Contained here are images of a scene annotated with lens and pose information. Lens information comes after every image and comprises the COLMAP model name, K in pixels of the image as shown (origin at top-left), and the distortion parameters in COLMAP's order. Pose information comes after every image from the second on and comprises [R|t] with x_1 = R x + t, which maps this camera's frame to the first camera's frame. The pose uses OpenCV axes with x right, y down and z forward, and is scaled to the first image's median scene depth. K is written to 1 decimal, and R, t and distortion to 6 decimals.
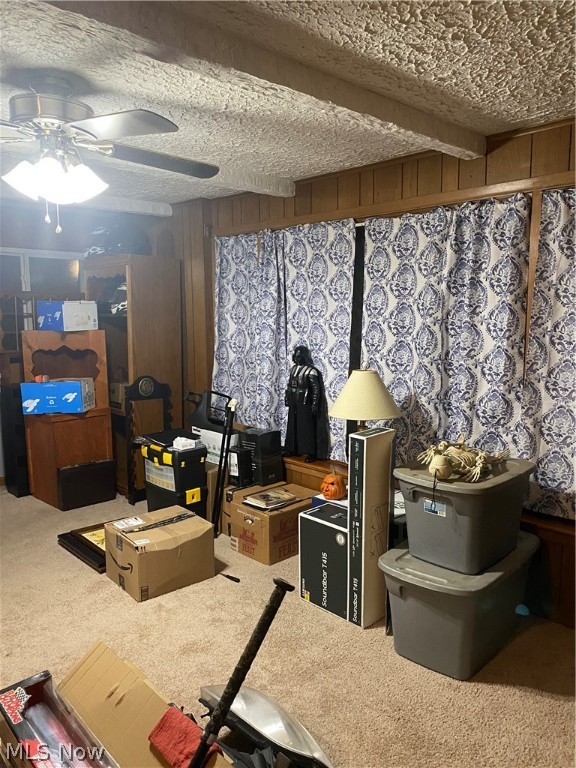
lens RADIAL K [[576.8, 0, 290.9], [0, 576.8, 381.3], [0, 0, 1]] dist [0.045034, -0.059504]
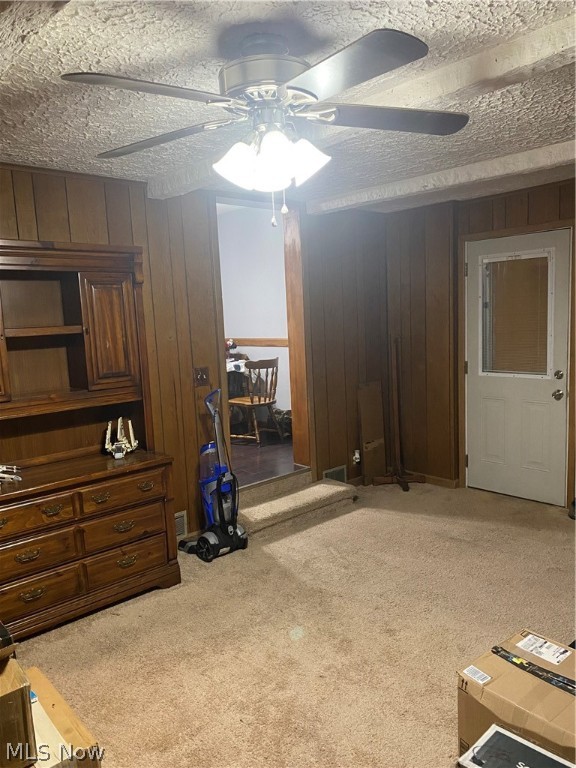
lens RADIAL K [[576.8, 0, 287.9], [0, 576.8, 384.3], [0, 0, 1]] dist [0.045034, -0.059504]
pose [[-0.011844, 0.125062, -0.992078, 0.225786], [-0.084016, 0.988515, 0.125616, -0.067394], [0.996394, 0.084838, -0.001201, 0.513700]]
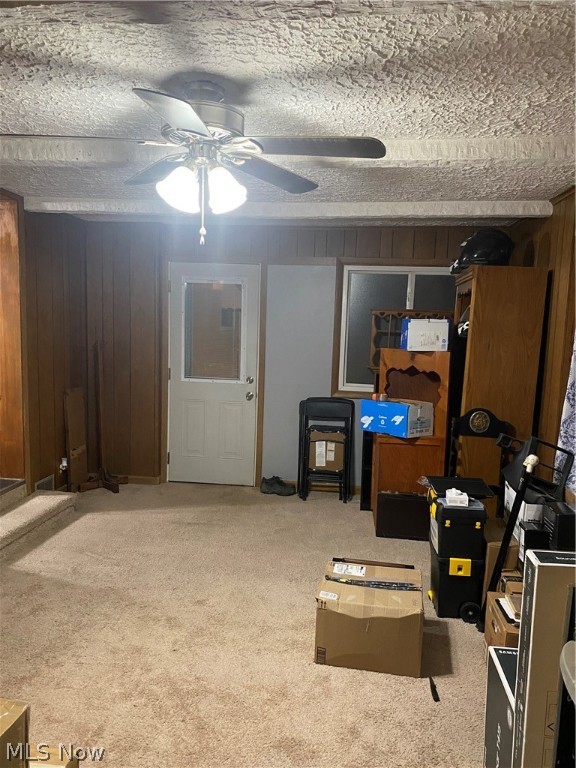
lens RADIAL K [[576.8, 0, 283.7], [0, 576.8, 386.4], [0, 0, 1]] dist [0.045034, -0.059504]
pose [[0.631471, 0.107723, -0.767880, 0.221081], [-0.127689, 0.991230, 0.034050, -0.035406], [0.764814, 0.076548, 0.639688, 0.249175]]
